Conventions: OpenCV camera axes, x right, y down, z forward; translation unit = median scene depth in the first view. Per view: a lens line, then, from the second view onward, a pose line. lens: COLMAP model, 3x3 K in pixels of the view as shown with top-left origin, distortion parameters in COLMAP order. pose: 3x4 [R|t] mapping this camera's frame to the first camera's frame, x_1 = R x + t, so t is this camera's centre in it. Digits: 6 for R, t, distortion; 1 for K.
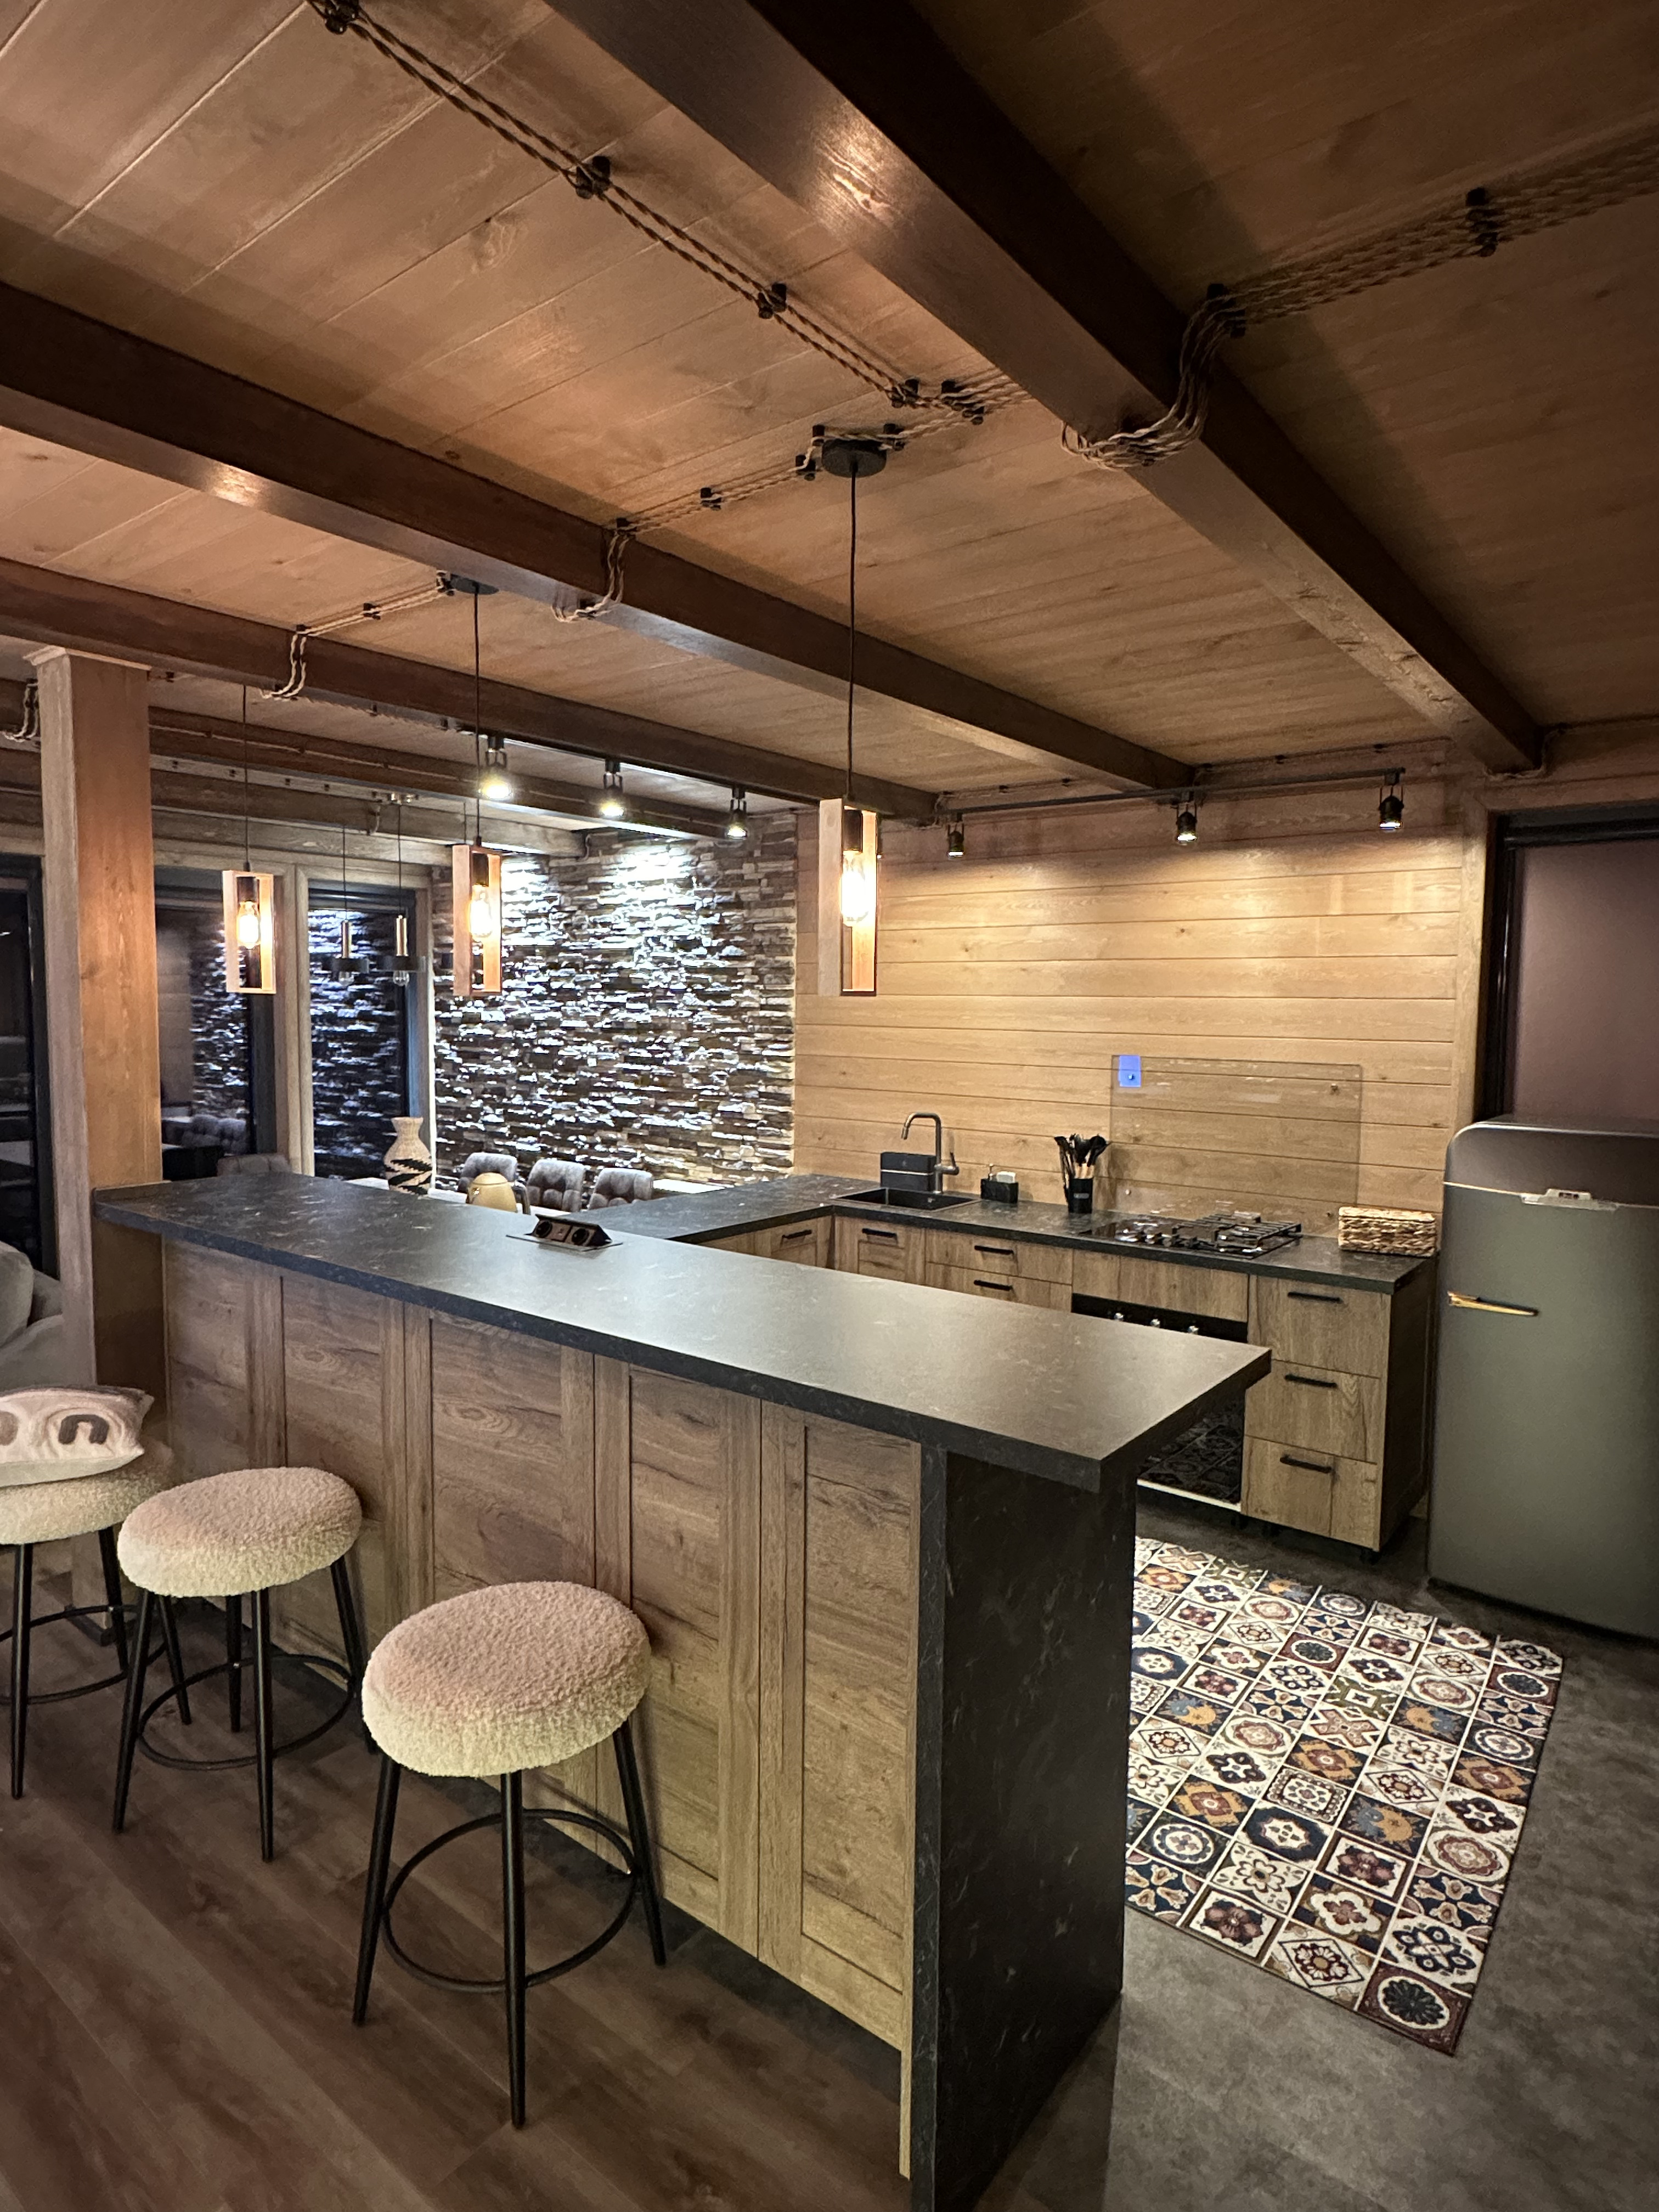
lens RADIAL K [[1219.2, 0, 820.3], [0, 1219.2, 1097.4], [0, 0, 1]] dist [-0.013336, 0.002065]
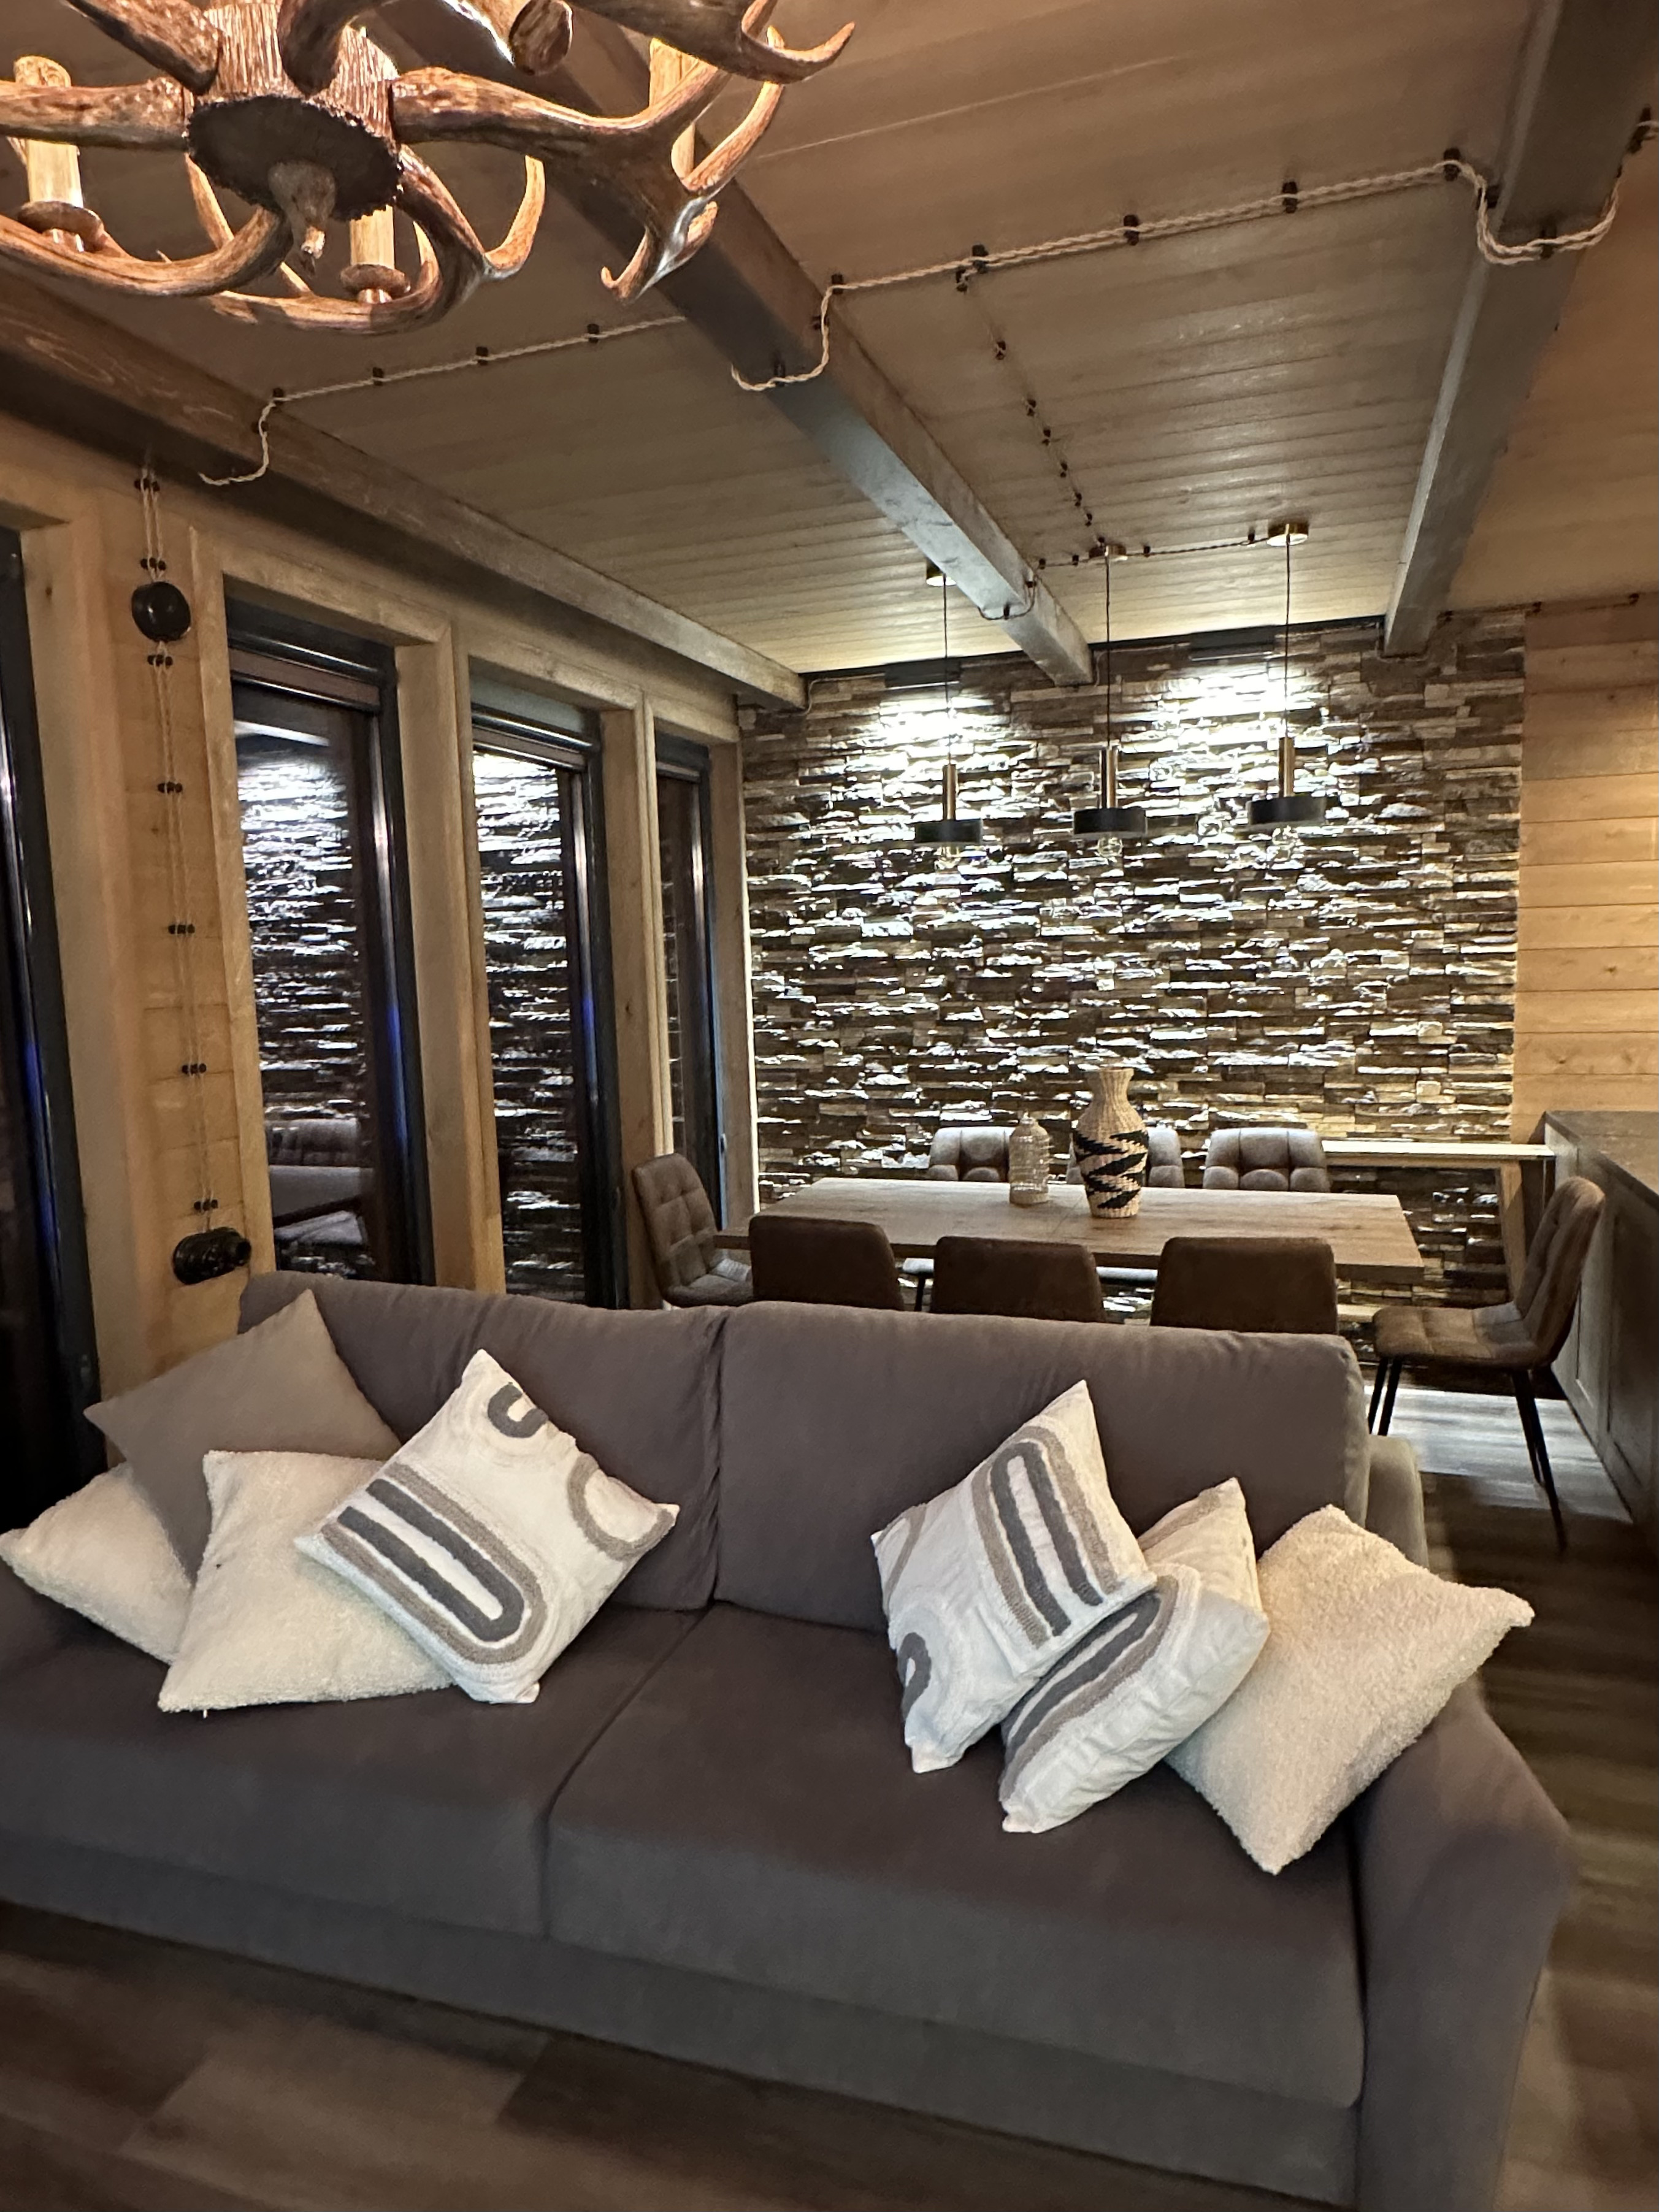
lens RADIAL K [[1345.5, 0, 838.7], [0, 1345.5, 1115.6], [0, 0, 1]] dist [-0.020155, -0.002012]
pose [[0.948480, -0.077775, 0.307144, -0.647186], [0.065699, 0.996612, 0.049481, -0.002312], [-0.309952, -0.026752, 0.950376, 0.354846]]
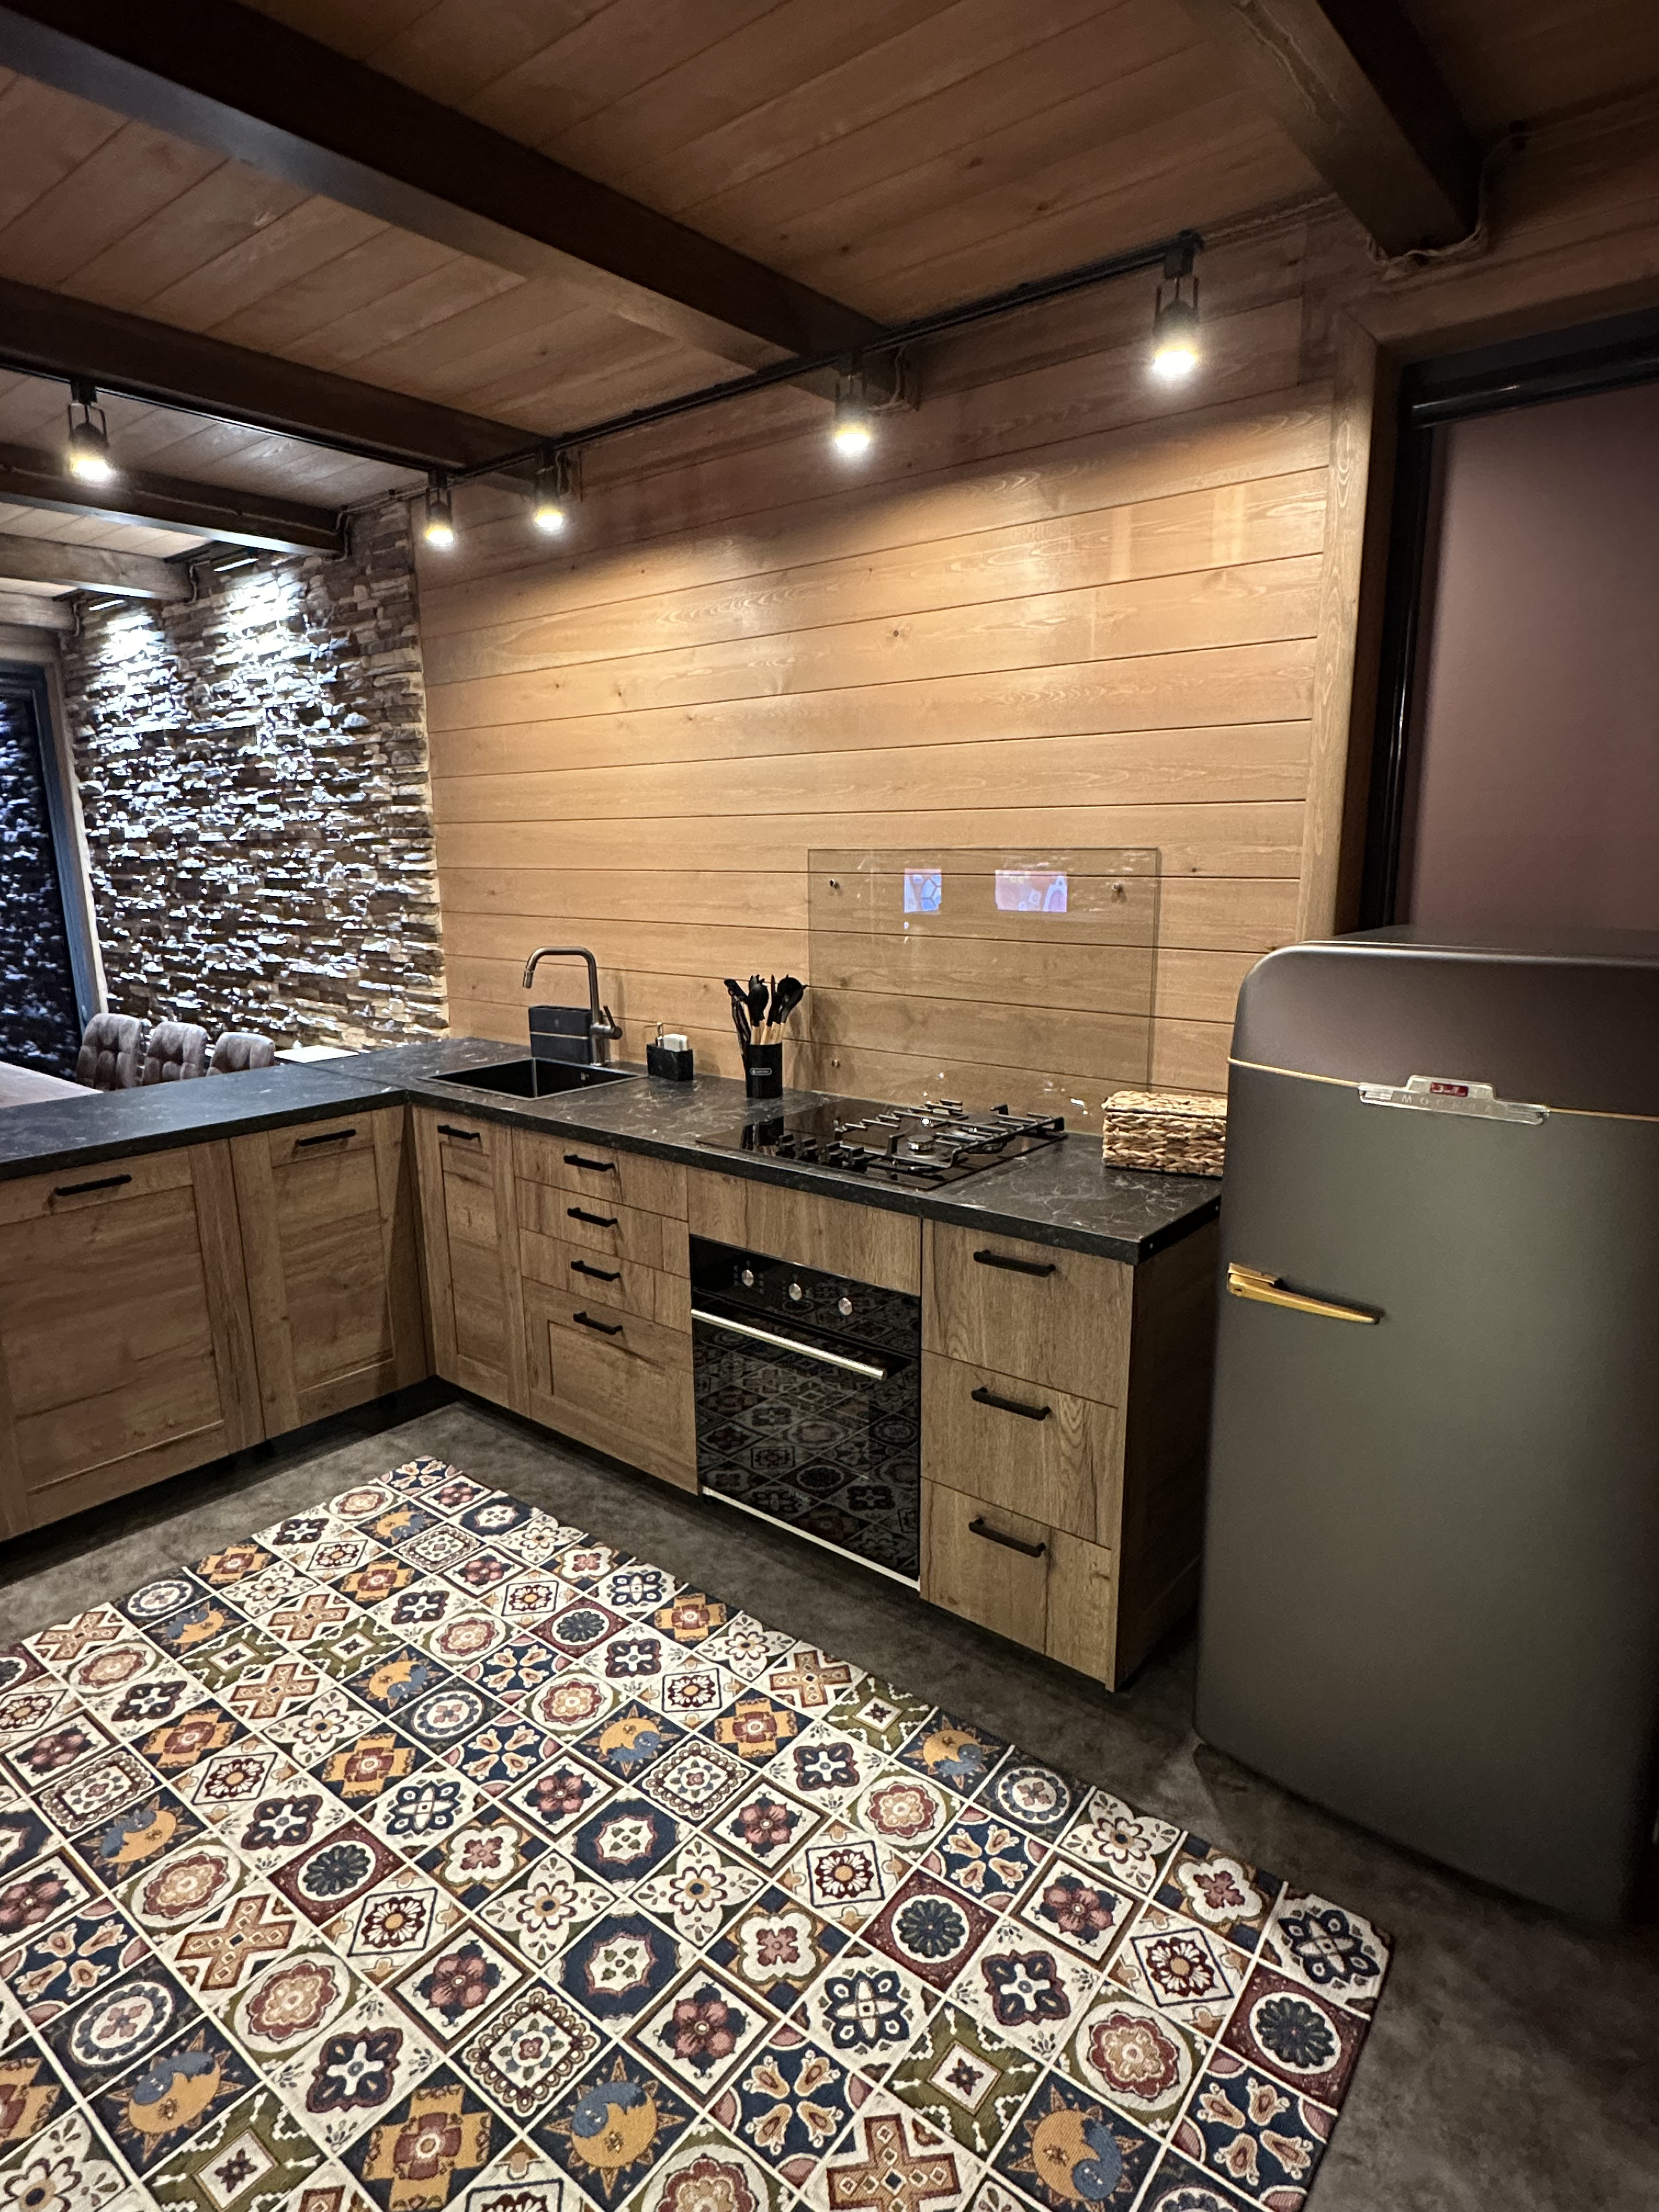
lens RADIAL K [[1219.2, 0, 822.5], [0, 1219.2, 1113.2], [0, 0, 1]] dist [-0.013336, 0.002065]
pose [[0.999603, -0.016665, -0.022717, 0.210146], [0.019746, 0.989528, 0.142987, 0.008811], [0.020096, -0.143378, 0.989464, 0.286144]]
